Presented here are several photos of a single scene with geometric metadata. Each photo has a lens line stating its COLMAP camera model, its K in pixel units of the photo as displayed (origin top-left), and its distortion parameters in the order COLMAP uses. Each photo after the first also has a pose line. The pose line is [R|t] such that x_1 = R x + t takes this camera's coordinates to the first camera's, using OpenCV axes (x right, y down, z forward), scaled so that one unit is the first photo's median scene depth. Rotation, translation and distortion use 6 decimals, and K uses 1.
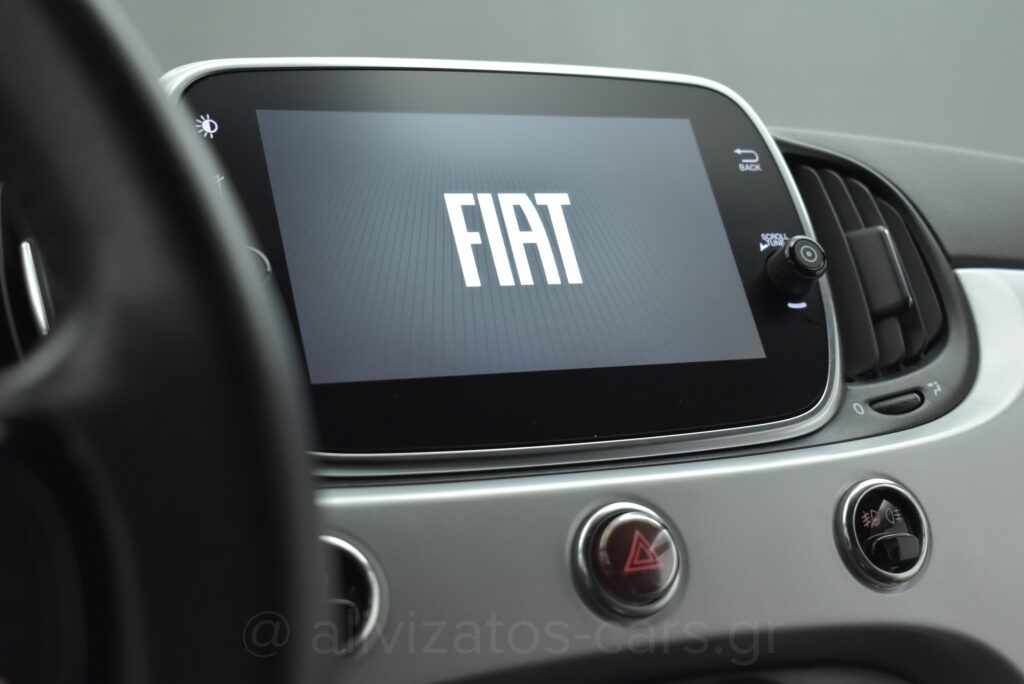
lens RADIAL K [[1646.5, 0, 510.8], [0, 1646.5, 344.1], [0, 0, 1]] dist [0.011239, 0.000000]
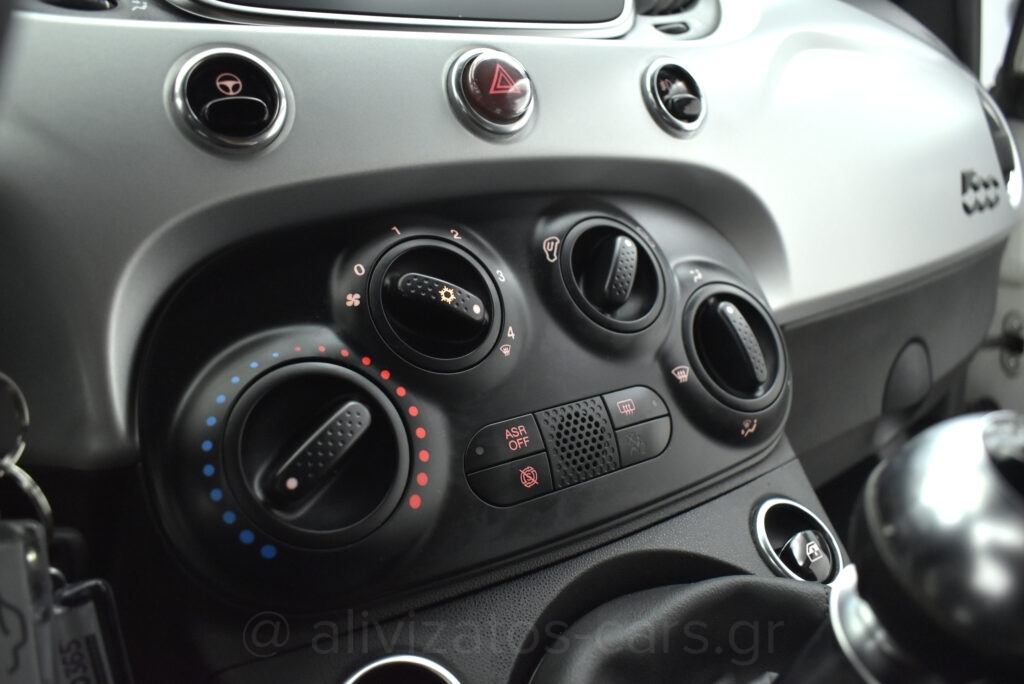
lens RADIAL K [[809.7, 0, 500.5], [0, 809.7, 343.7], [0, 0, 1]] dist [-0.100612, 0.011420]
pose [[0.992274, -0.062042, 0.107443, 0.000476], [0.045419, 0.987523, 0.150780, 0.197970], [-0.115457, -0.144735, 0.982711, 0.321855]]
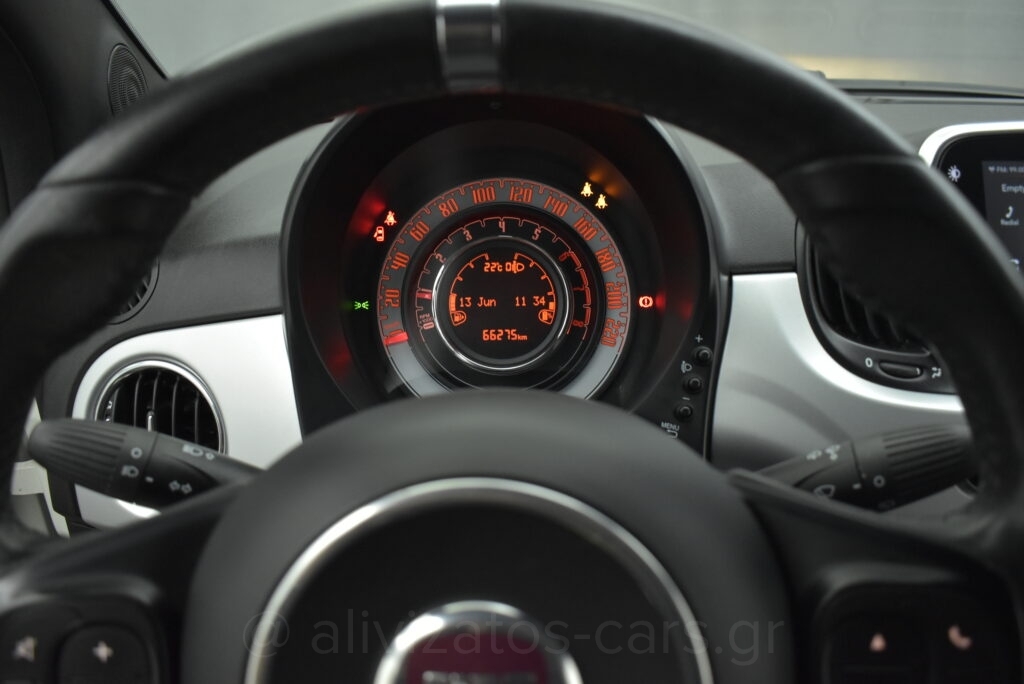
lens RADIAL K [[809.7, 0, 510.5], [0, 809.7, 345.5], [0, 0, 1]] dist [-0.100612, 0.011420]
pose [[0.892420, 0.184934, -0.411565, -0.211453], [-0.015383, 0.924085, 0.381877, -0.252037], [0.450943, -0.334464, 0.827517, 0.023249]]
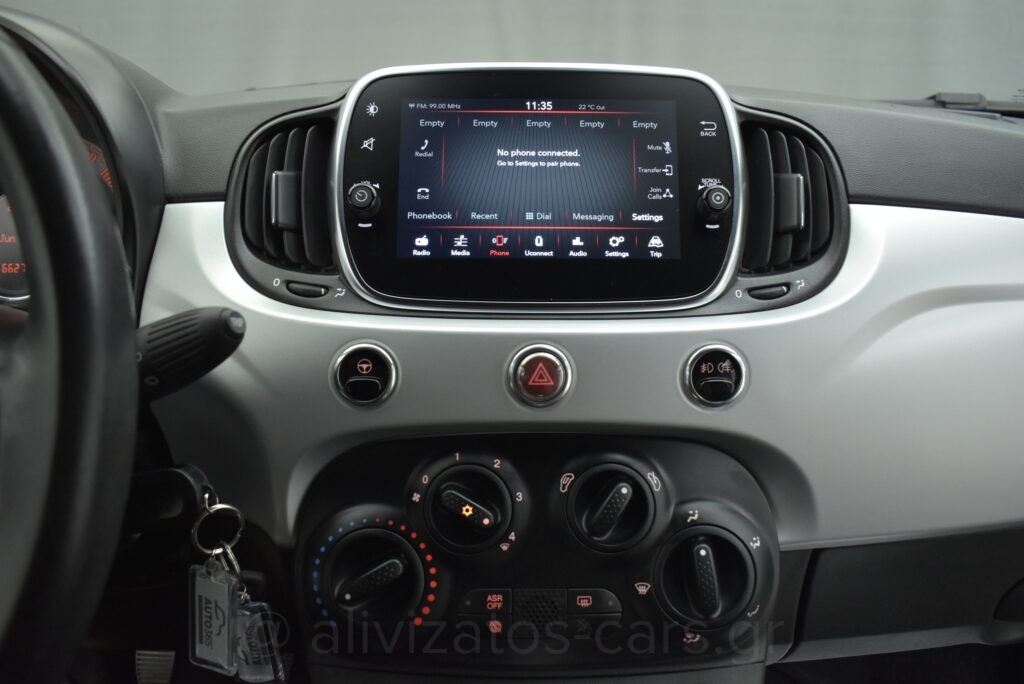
lens RADIAL K [[809.7, 0, 508.3], [0, 809.7, 341.4], [0, 0, 1]] dist [-0.100612, 0.011420]
pose [[0.894772, 0.178668, -0.409220, 0.347490], [-0.044858, 0.947789, 0.315728, -0.162307], [0.444264, -0.264148, 0.856070, 0.194351]]
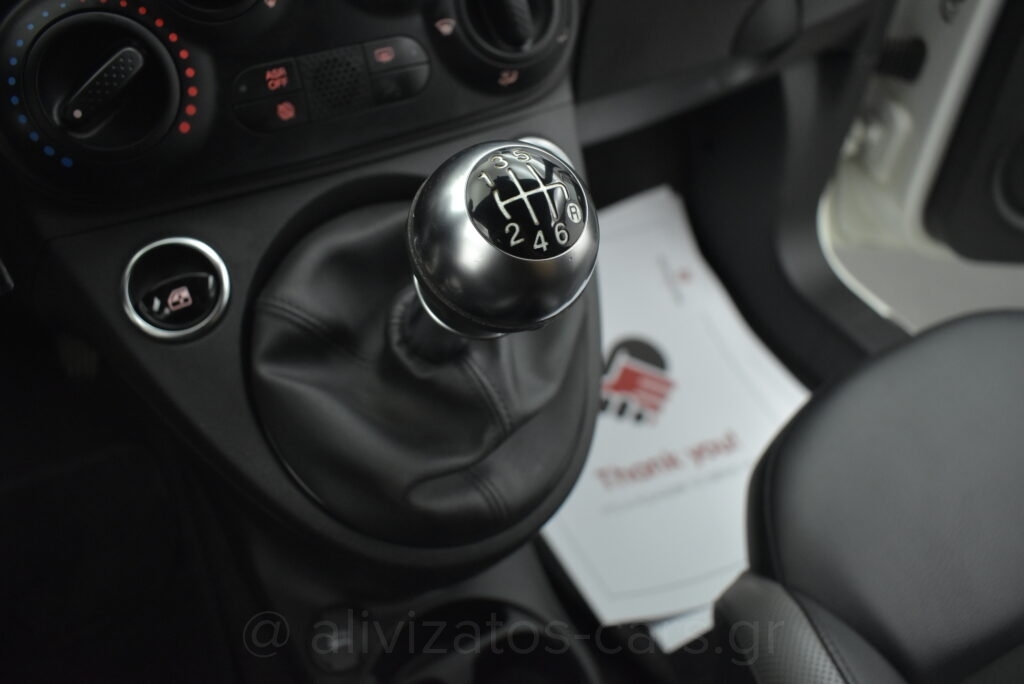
lens RADIAL K [[809.7, 0, 483.0], [0, 809.7, 356.2], [0, 0, 1]] dist [-0.100612, 0.011420]
pose [[0.997581, 0.005980, 0.069259, 0.173192], [-0.050530, 0.746594, 0.663358, 0.082006], [-0.047742, -0.665253, 0.745090, 0.206736]]
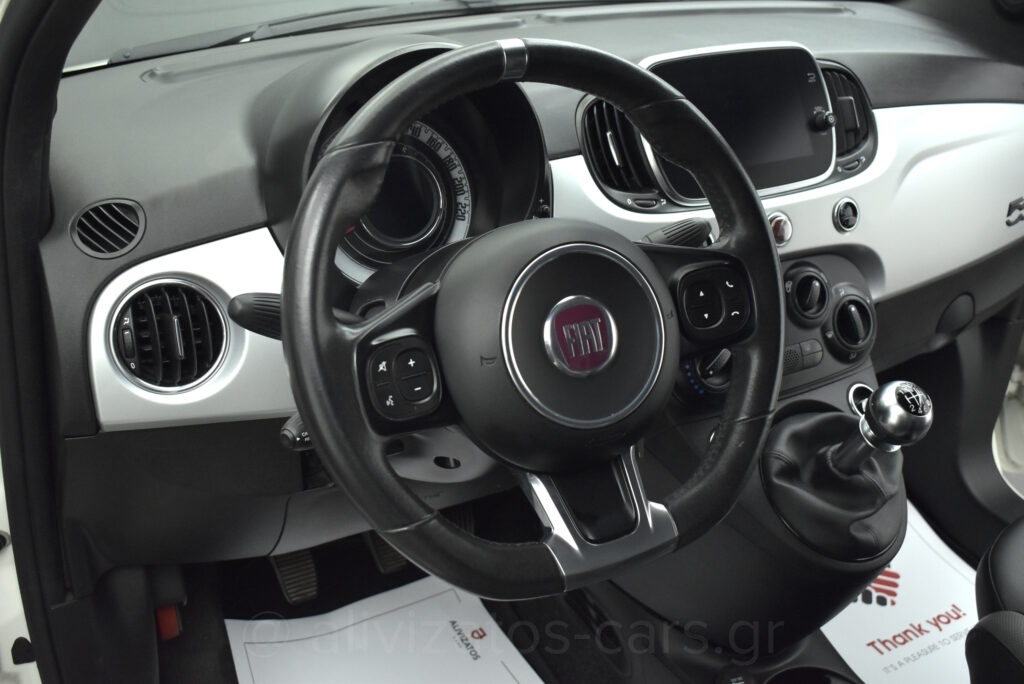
lens RADIAL K [[1191.3, 0, 509.8], [0, 1191.3, 346.0], [0, 0, 1]] dist [-0.061290, 0.000000]
pose [[0.996475, 0.010736, 0.083200, -0.576259], [-0.043236, 0.915636, 0.399678, -0.512395], [-0.071890, -0.401866, 0.912872, -1.083515]]
